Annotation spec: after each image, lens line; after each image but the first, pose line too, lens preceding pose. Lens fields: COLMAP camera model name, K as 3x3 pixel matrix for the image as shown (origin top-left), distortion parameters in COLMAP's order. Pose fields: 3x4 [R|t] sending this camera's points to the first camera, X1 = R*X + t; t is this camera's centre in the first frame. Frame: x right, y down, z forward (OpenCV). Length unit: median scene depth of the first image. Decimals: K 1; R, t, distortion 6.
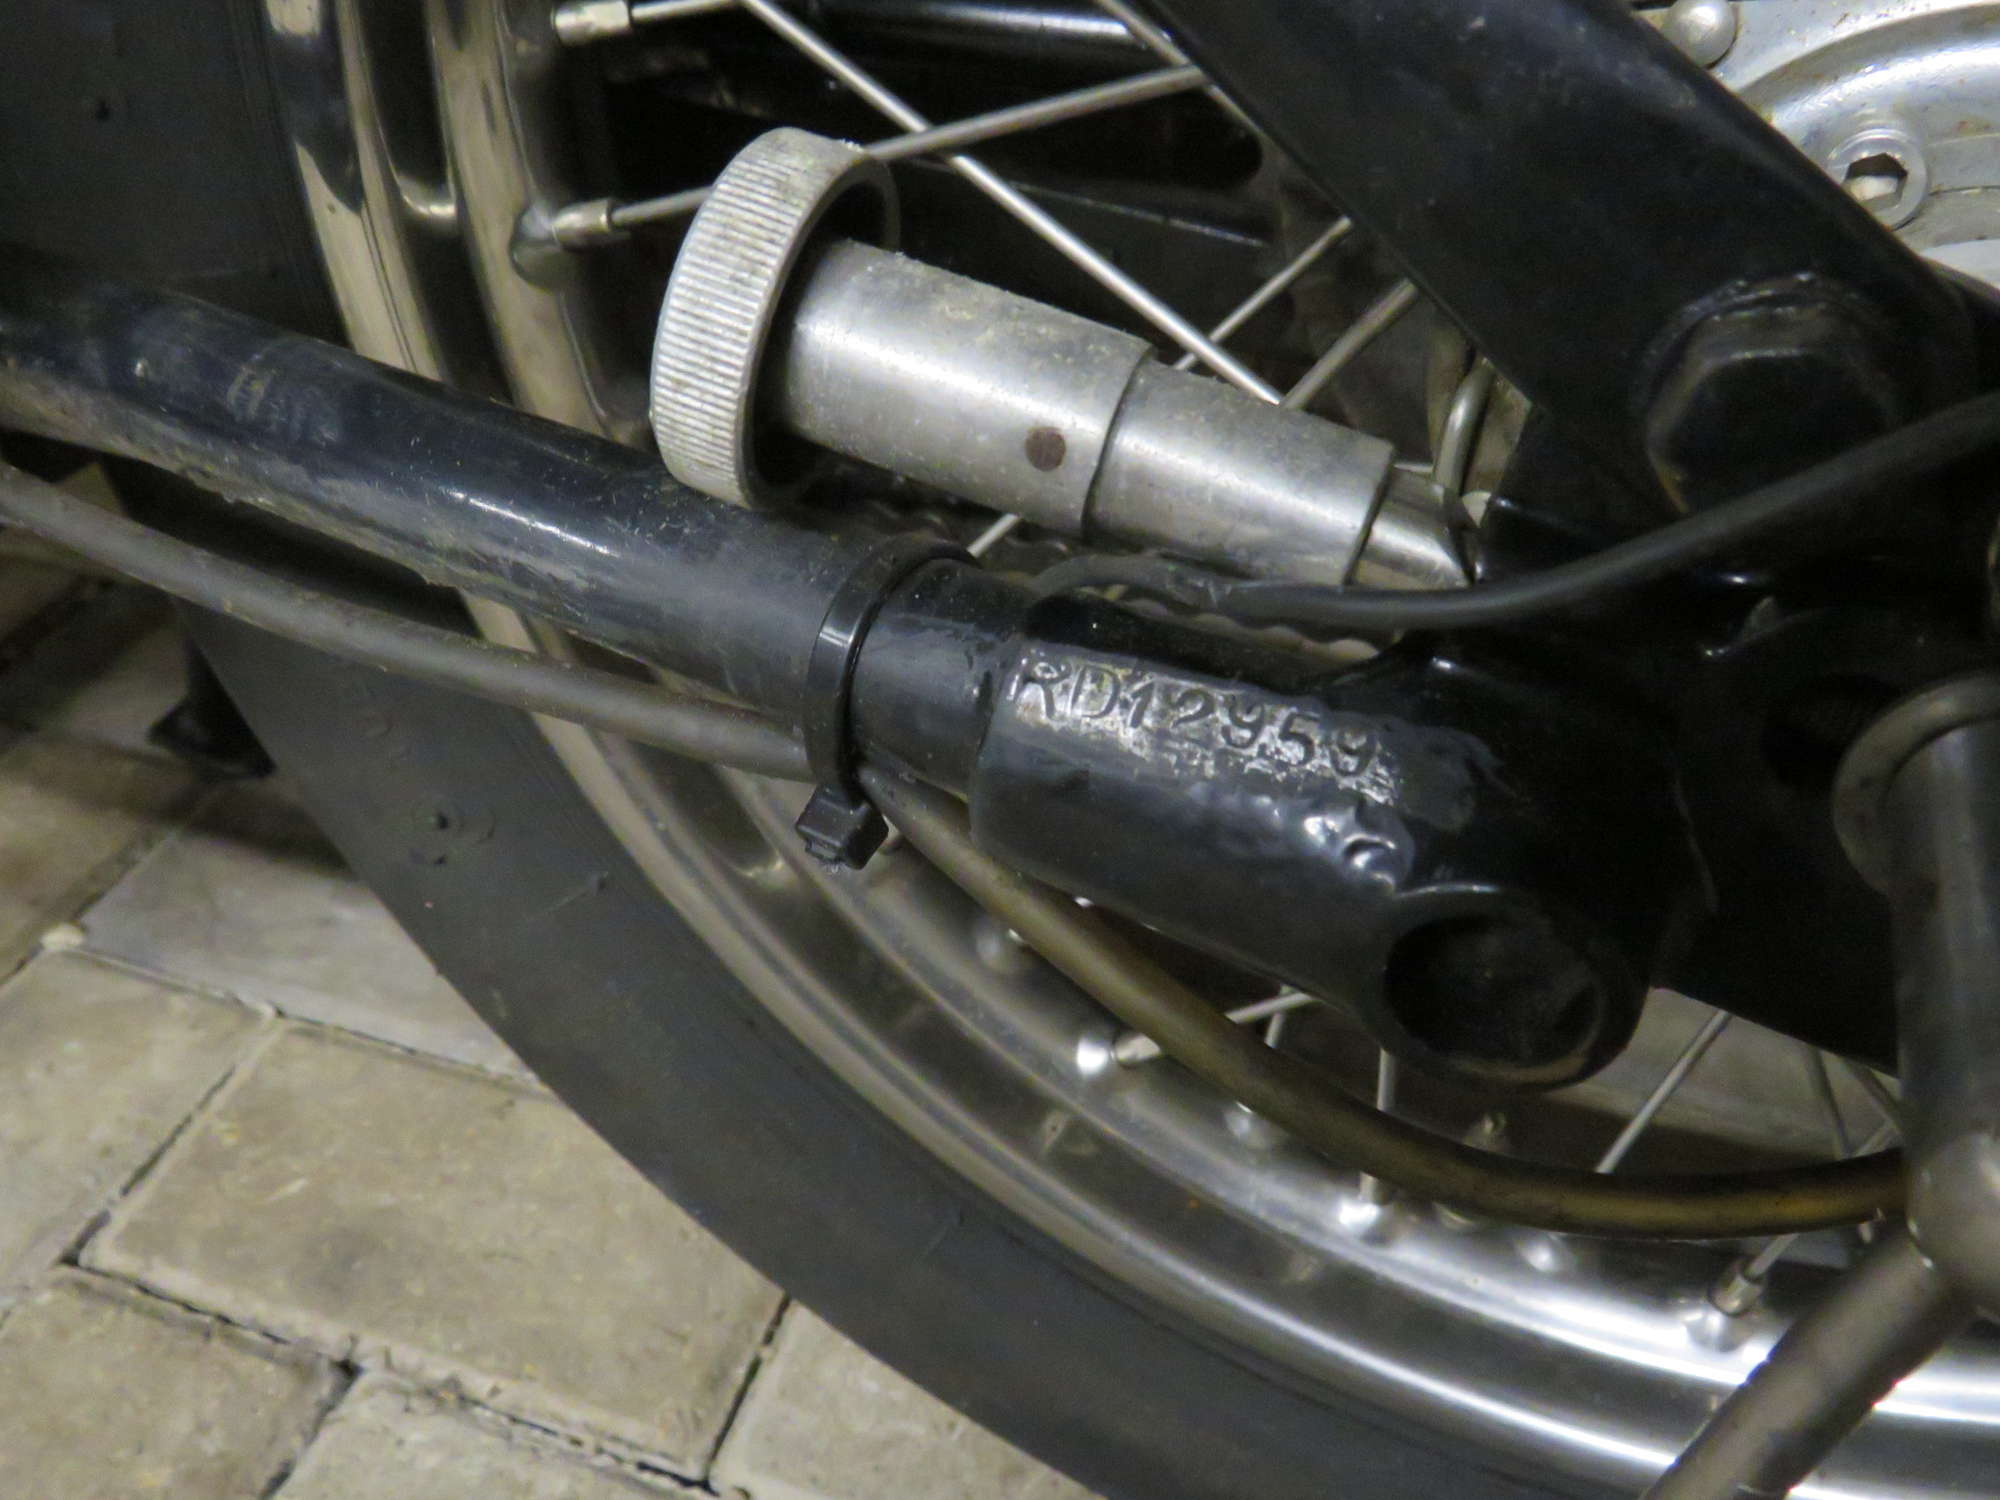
lens RADIAL K [[1724.7, 0, 997.6], [0, 1724.7, 741.1], [0, 0, 1]] dist [-0.020990, -0.006802]
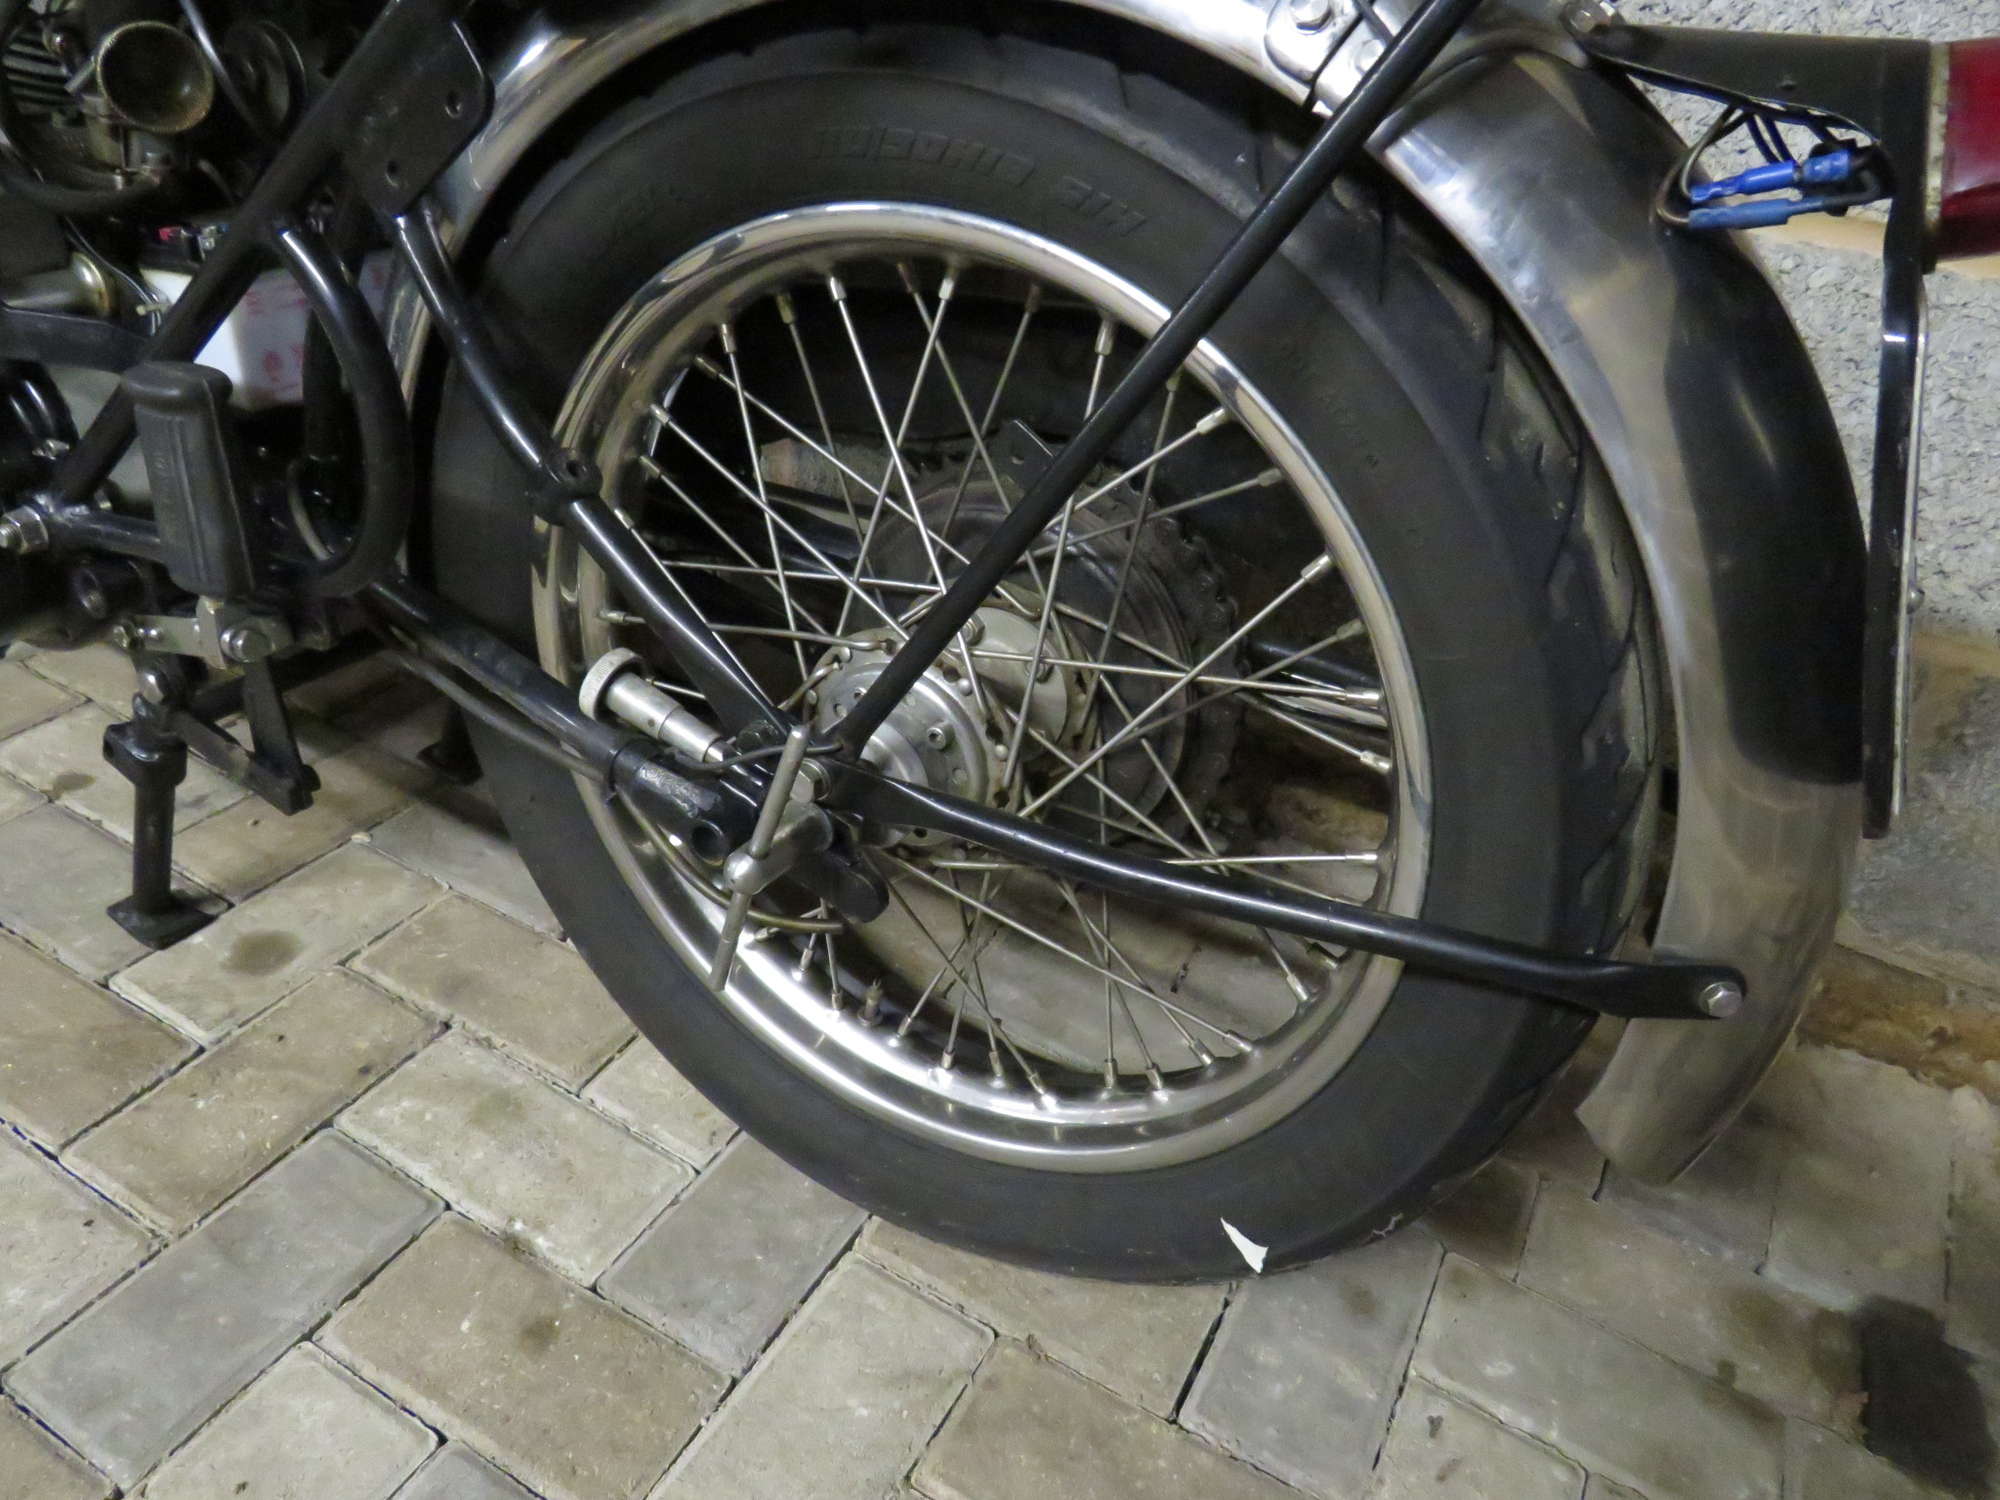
lens RADIAL K [[1441.0, 0, 1002.4], [0, 1441.0, 743.9], [0, 0, 1]] dist [-0.024537, 0.001424]
pose [[0.979438, 0.194792, -0.052519, 0.401617], [-0.199509, 0.973847, -0.108714, 0.045338], [0.029969, 0.116956, 0.992685, -0.992182]]
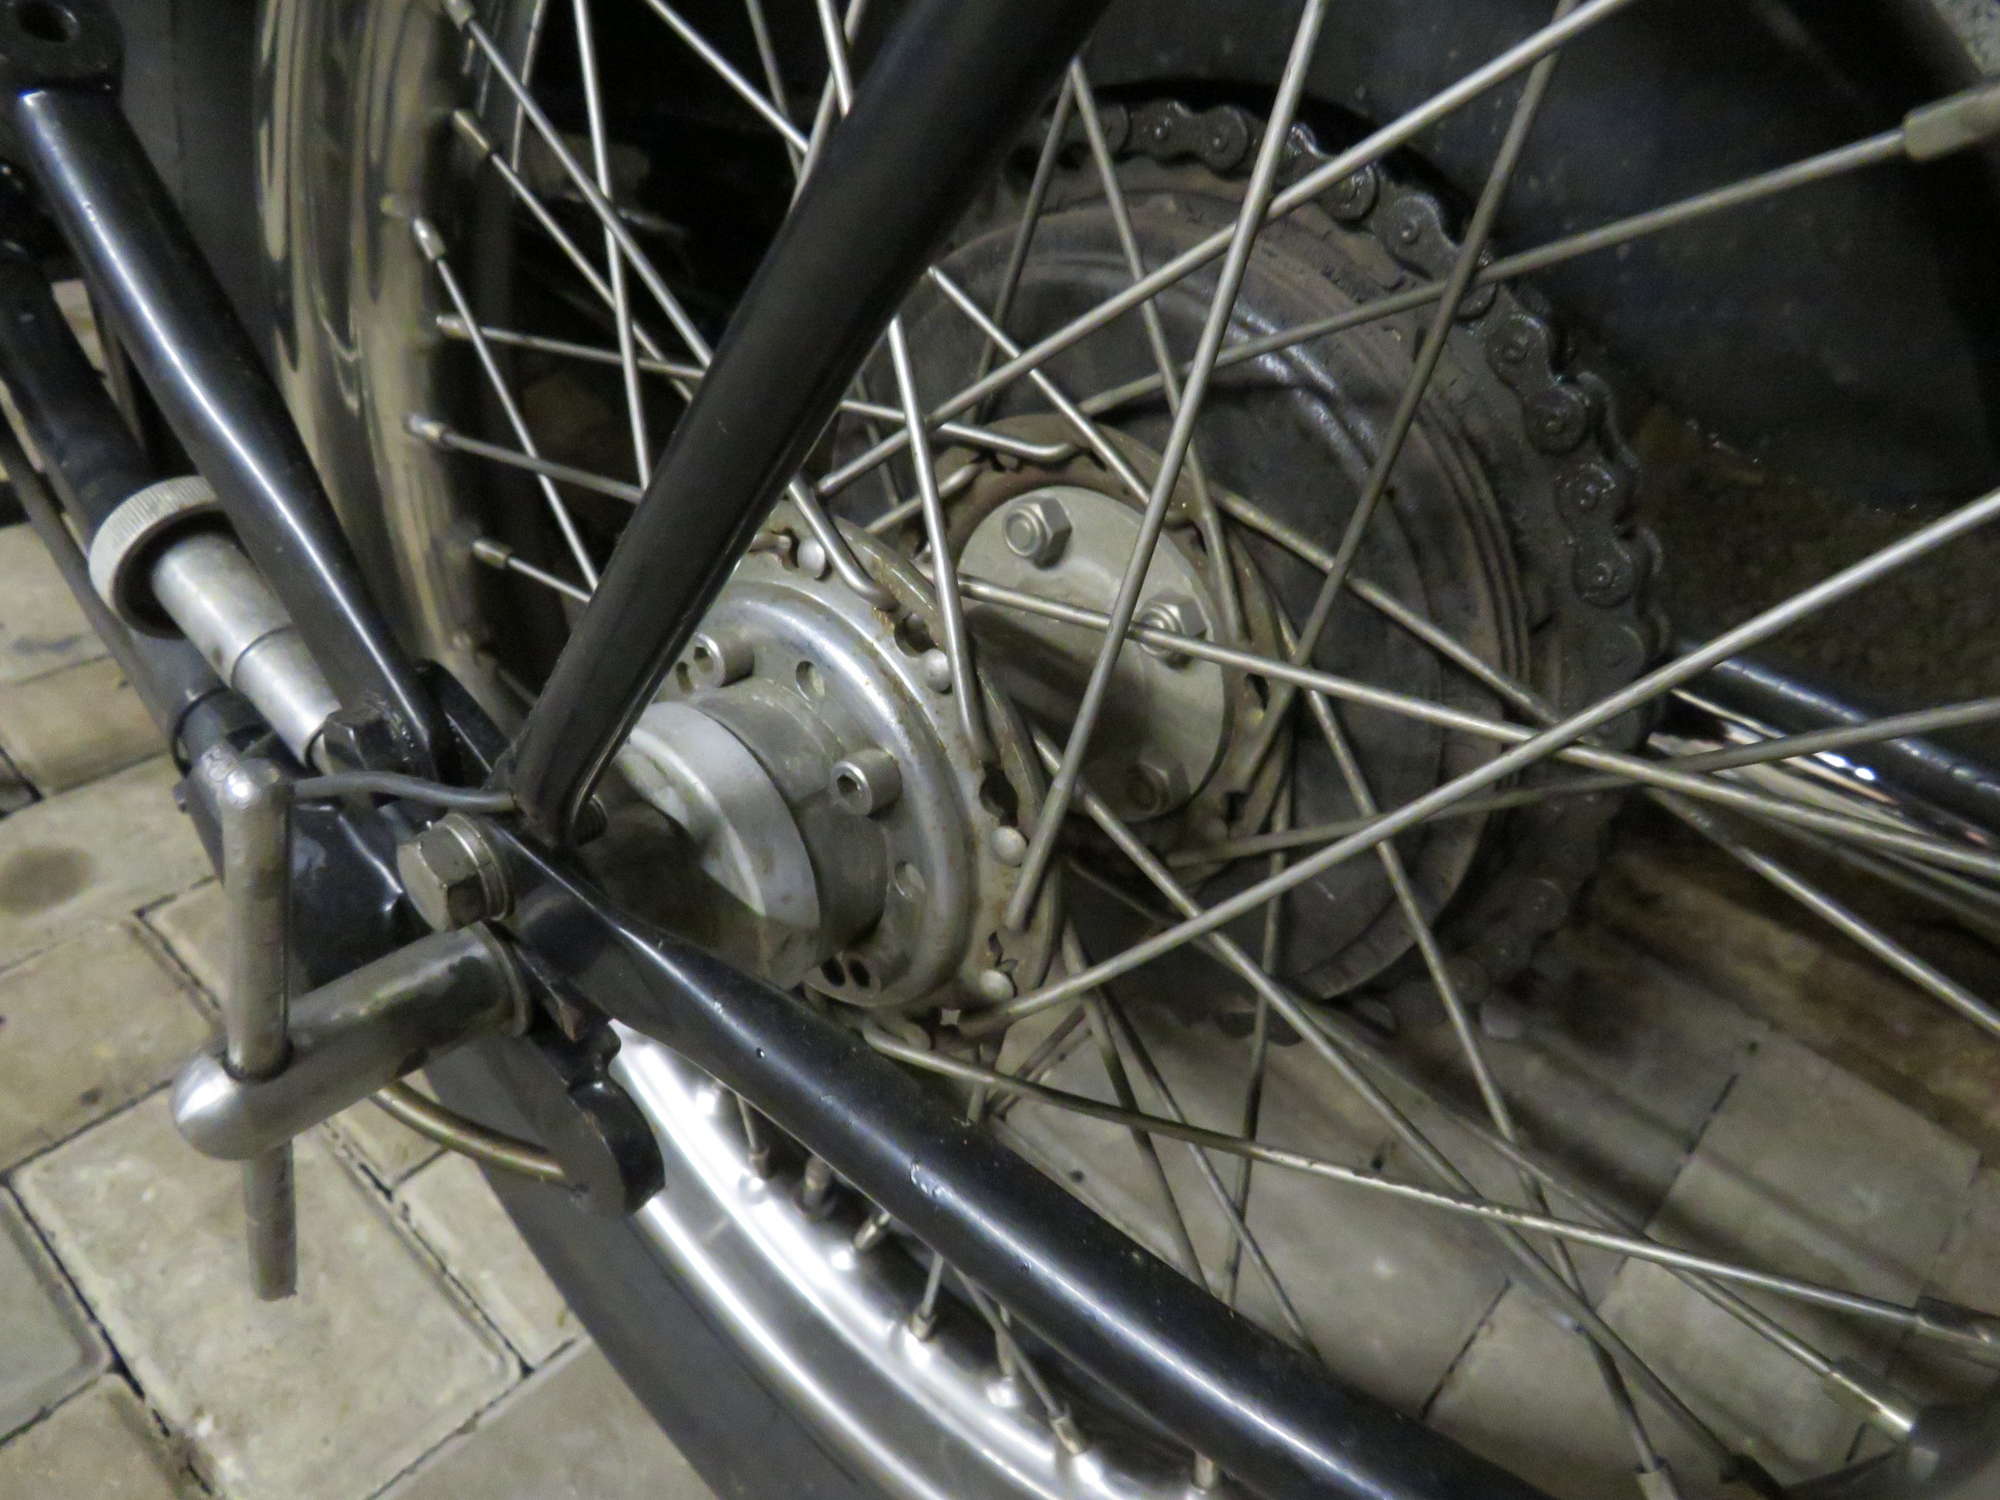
lens RADIAL K [[1441.0, 0, 985.9], [0, 1441.0, 745.8], [0, 0, 1]] dist [-0.024537, 0.001424]
pose [[0.919366, 0.337896, -0.201476, 0.419032], [-0.343341, 0.939173, 0.008373, -0.132050], [0.192050, 0.061477, 0.979458, -0.174401]]
